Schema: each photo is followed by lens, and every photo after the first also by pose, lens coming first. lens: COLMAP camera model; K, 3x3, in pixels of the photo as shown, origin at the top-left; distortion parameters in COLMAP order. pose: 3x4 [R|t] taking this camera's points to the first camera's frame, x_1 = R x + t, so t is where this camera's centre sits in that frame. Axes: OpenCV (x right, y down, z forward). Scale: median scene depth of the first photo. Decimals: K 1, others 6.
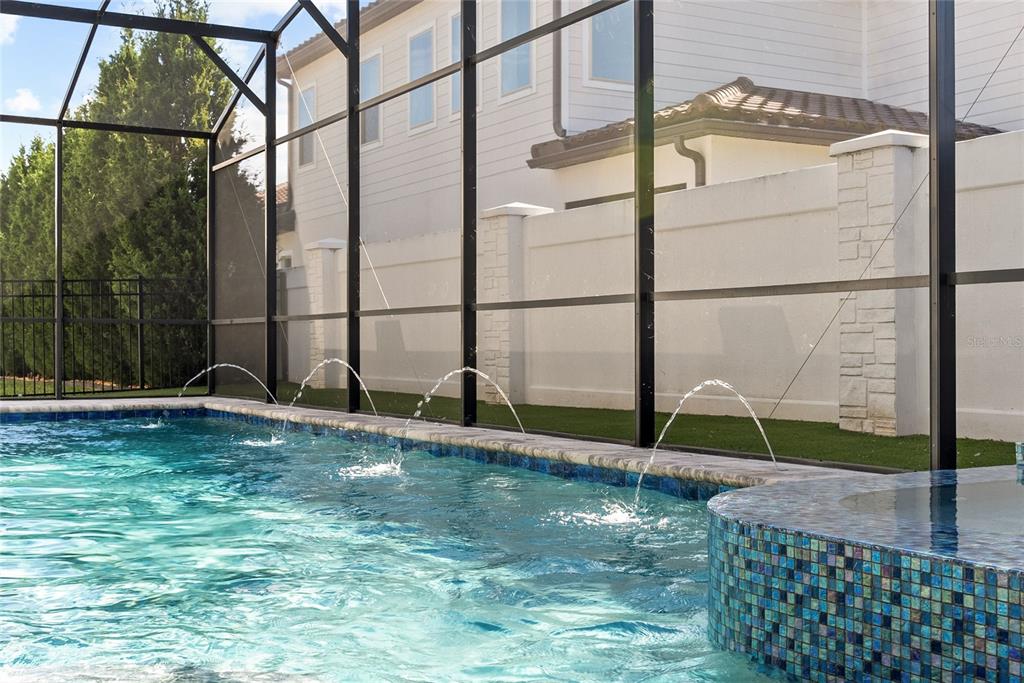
lens RADIAL K [[1281.7, 0, 511.2], [0, 1281.7, 341.1], [0, 0, 1]] dist [-0.026151, 0.000000]
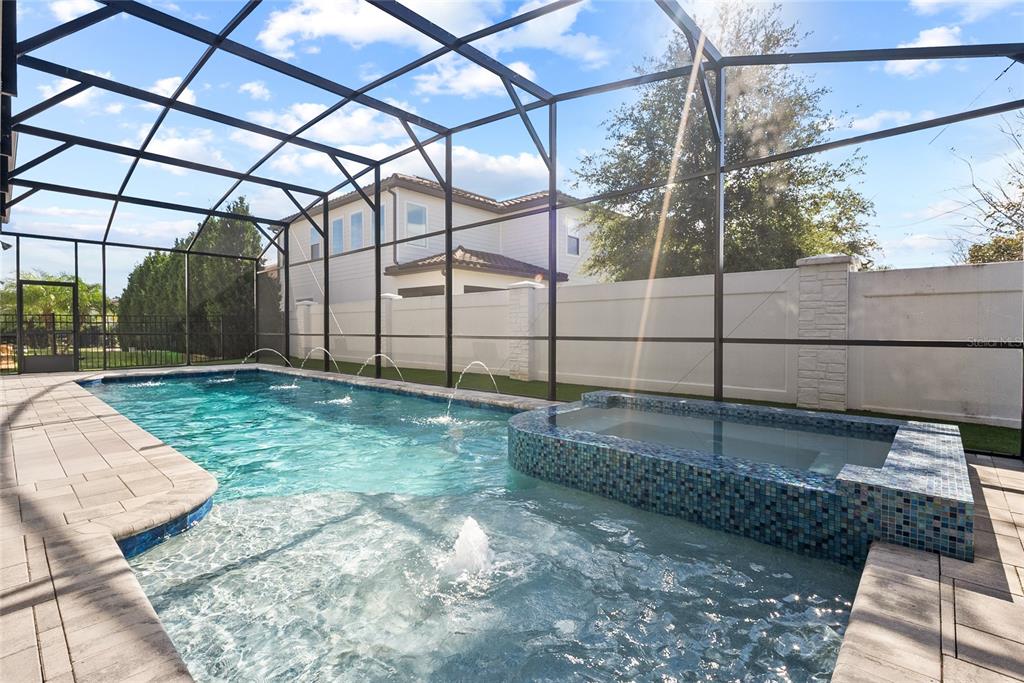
lens RADIAL K [[466.2, 0, 511.9], [0, 466.2, 339.9], [0, 0, 1]] dist [0.004211, -0.000363]
pose [[0.949302, -0.004784, 0.314329, -0.073921], [-0.002640, 0.999728, 0.023187, -0.040488], [-0.314355, -0.022842, 0.949031, -0.049356]]
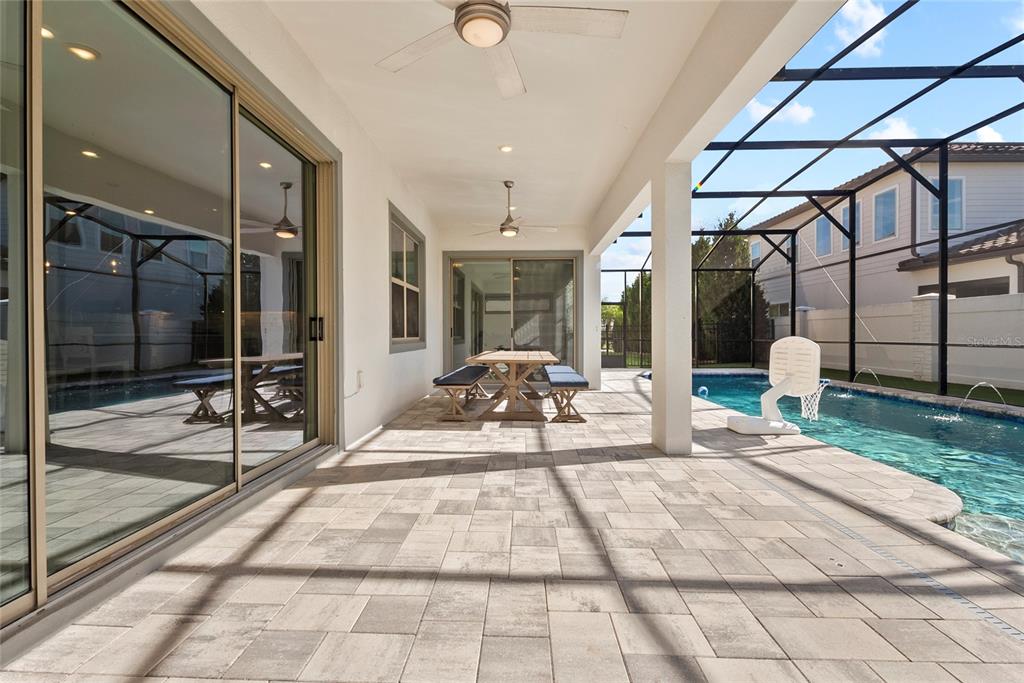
lens RADIAL K [[466.2, 0, 512.2], [0, 466.2, 341.8], [0, 0, 1]] dist [0.004211, -0.000363]
pose [[0.861401, 0.003756, -0.507912, -0.276389], [0.005535, 0.999844, 0.016781, -0.049766], [0.507896, -0.017267, 0.861245, -0.135561]]
